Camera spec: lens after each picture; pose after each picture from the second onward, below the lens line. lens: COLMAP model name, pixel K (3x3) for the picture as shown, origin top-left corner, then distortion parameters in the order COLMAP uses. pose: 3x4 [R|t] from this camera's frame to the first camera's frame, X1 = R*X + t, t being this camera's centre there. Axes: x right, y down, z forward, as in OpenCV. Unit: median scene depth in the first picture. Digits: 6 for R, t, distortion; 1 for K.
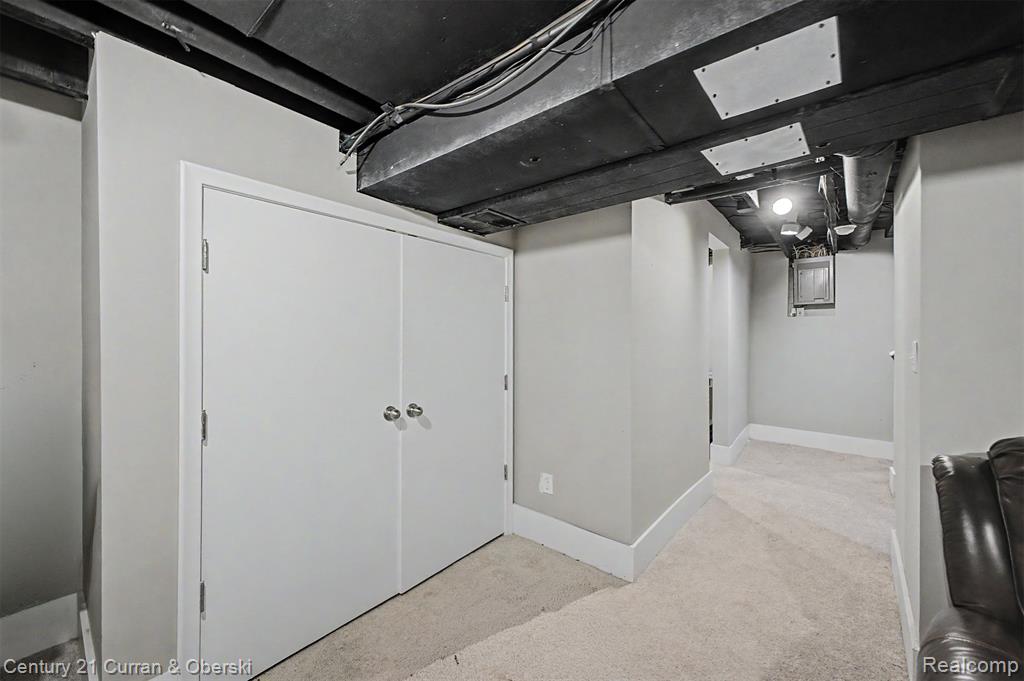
lens RADIAL K [[406.0, 0, 512.7], [0, 406.0, 335.4], [0, 0, 1]] dist [0.015050, -0.002626]
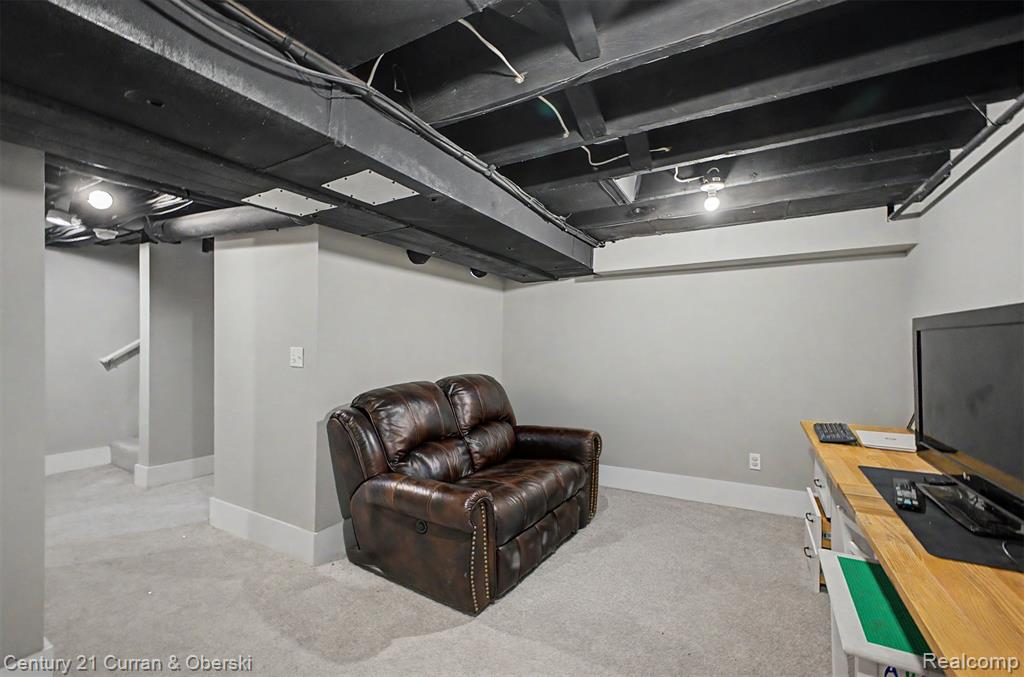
lens RADIAL K [[426.2, 0, 511.8], [0, 426.2, 340.3], [0, 0, 1]] dist [0.001542, 0.000093]
pose [[-0.182586, 0.001675, 0.983189, -1.024404], [-0.002200, 0.999995, -0.002113, -0.011568], [-0.983188, -0.002549, -0.182581, 0.652821]]
